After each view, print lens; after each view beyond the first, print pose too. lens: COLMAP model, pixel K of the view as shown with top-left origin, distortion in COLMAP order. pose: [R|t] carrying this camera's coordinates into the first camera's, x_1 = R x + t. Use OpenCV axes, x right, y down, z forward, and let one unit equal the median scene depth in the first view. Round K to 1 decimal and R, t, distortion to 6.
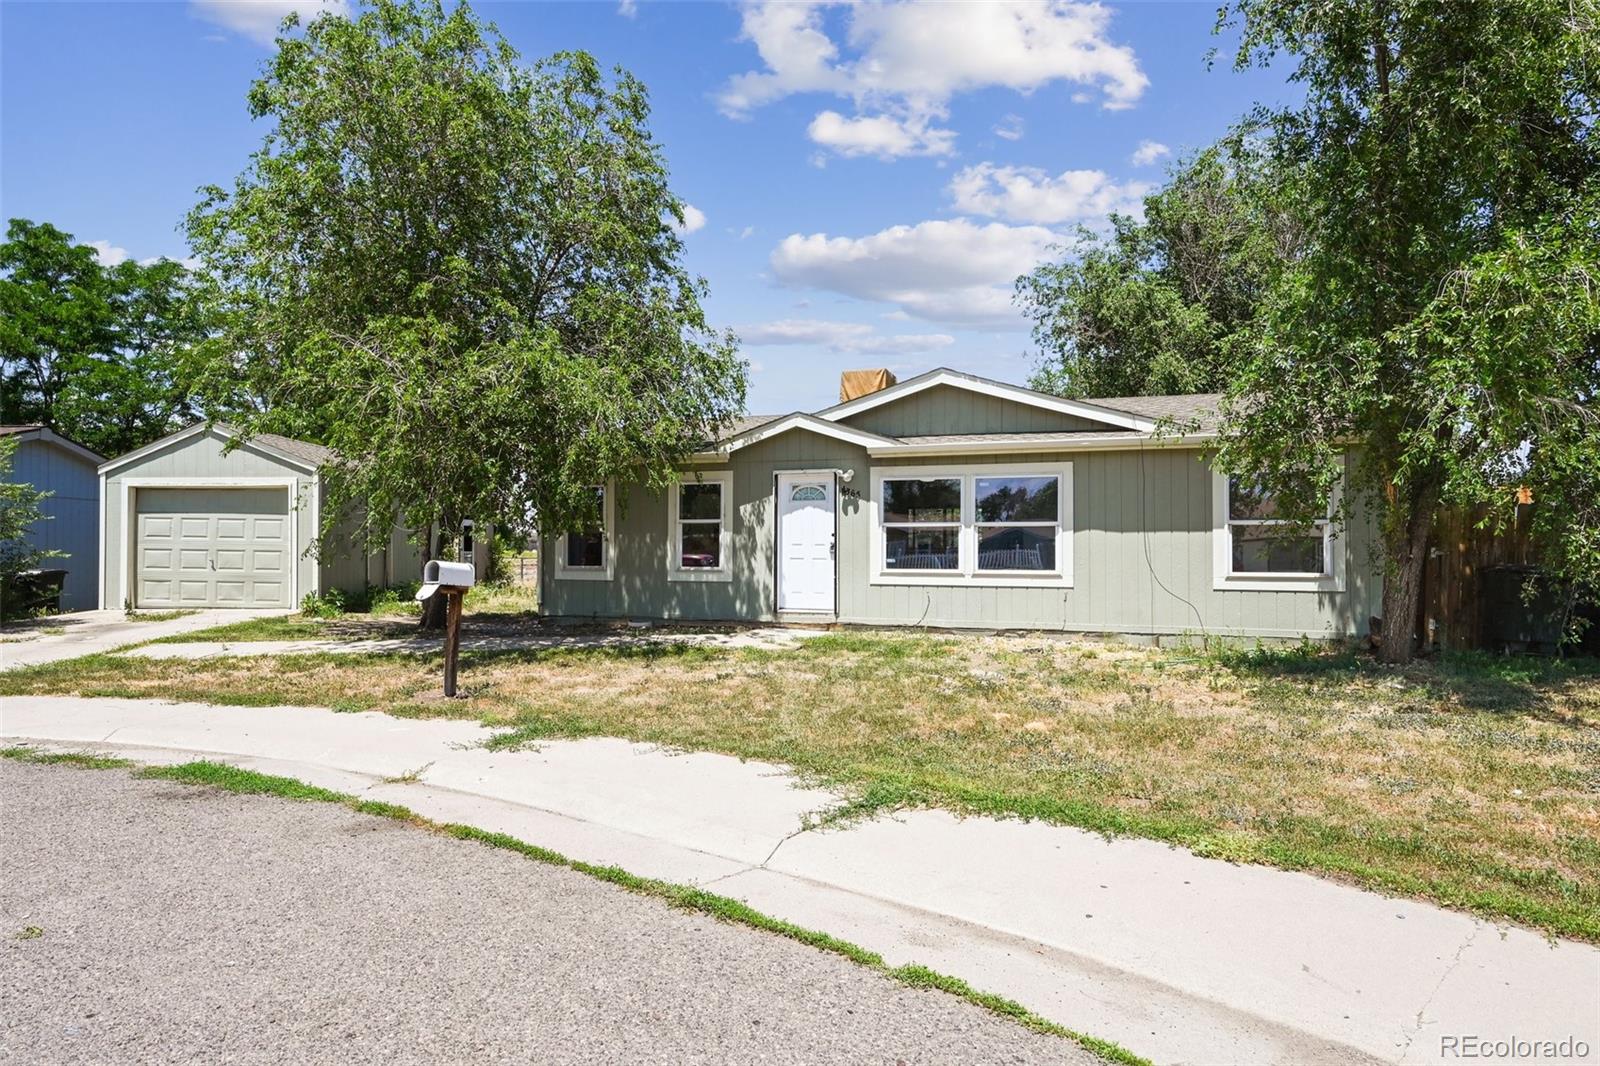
lens RADIAL K [[920.5, 0, 800.0], [0, 920.5, 533.0], [0, 0, 1]] dist [0.000296, -0.000005]
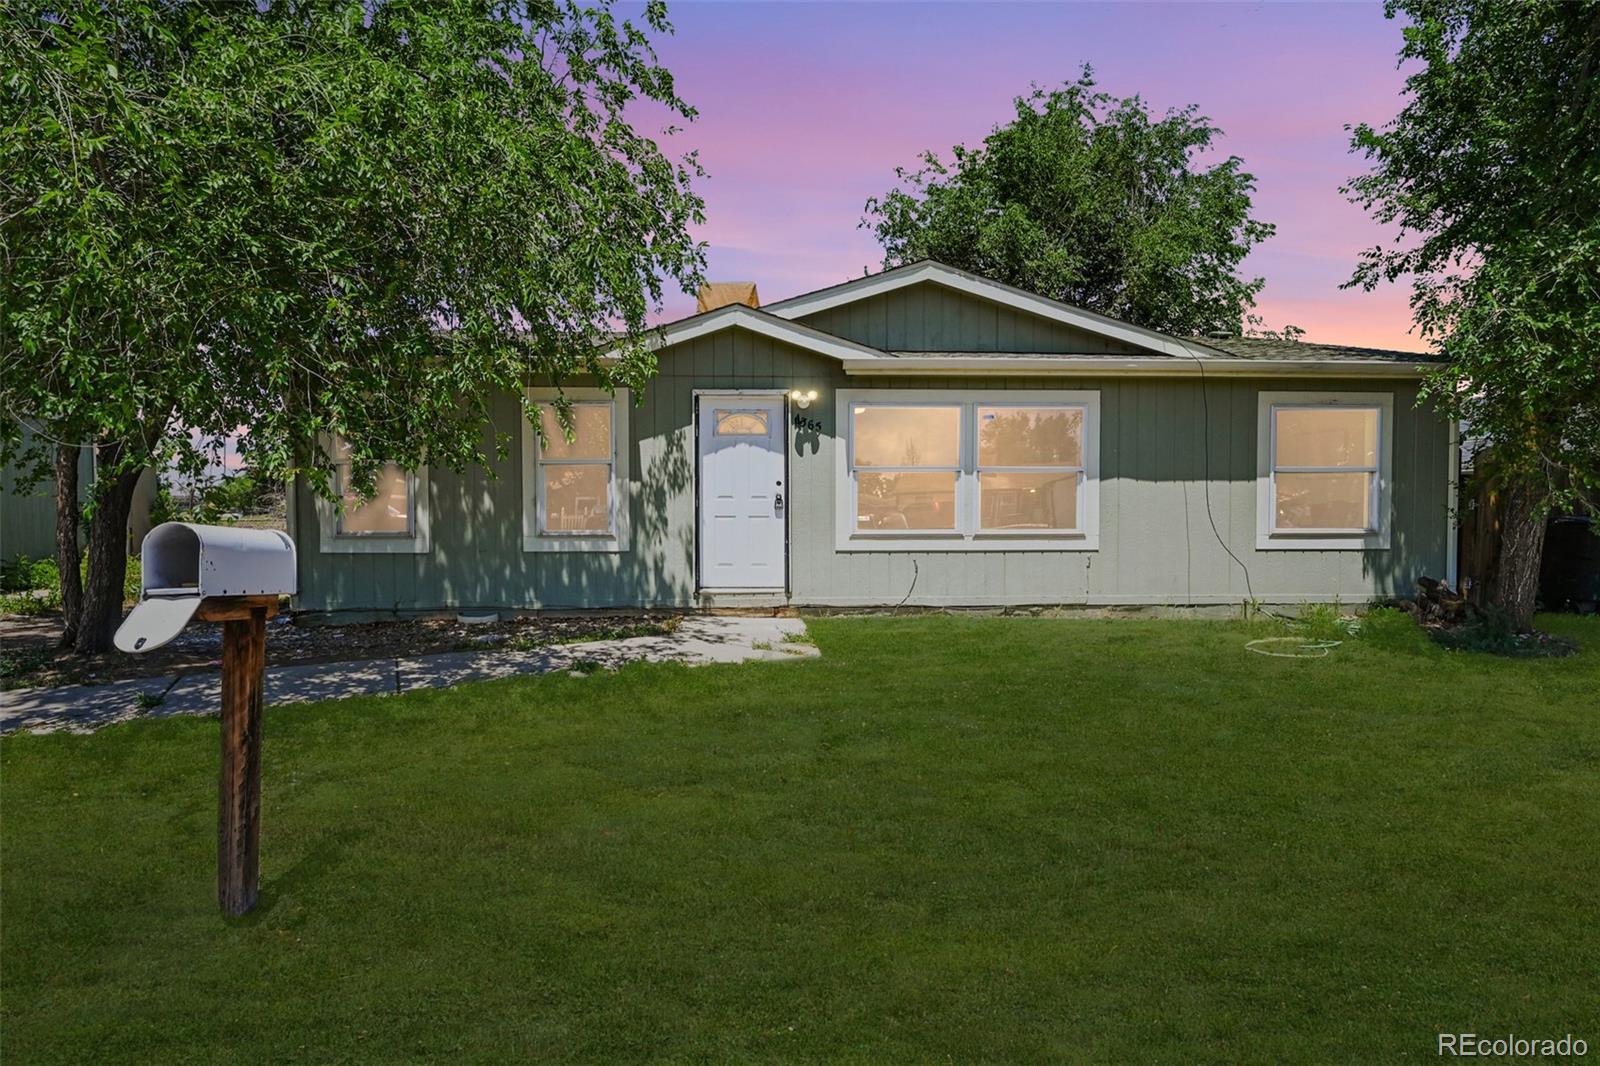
lens RADIAL K [[820.0, 0, 800.5], [0, 820.0, 545.2], [0, 0, 1]] dist [-0.002564, -0.000510]
pose [[0.931332, -0.019582, 0.363646, -0.186851], [-0.001980, 0.998266, 0.058827, 0.012826], [-0.364167, -0.055507, 0.929678, 0.409150]]
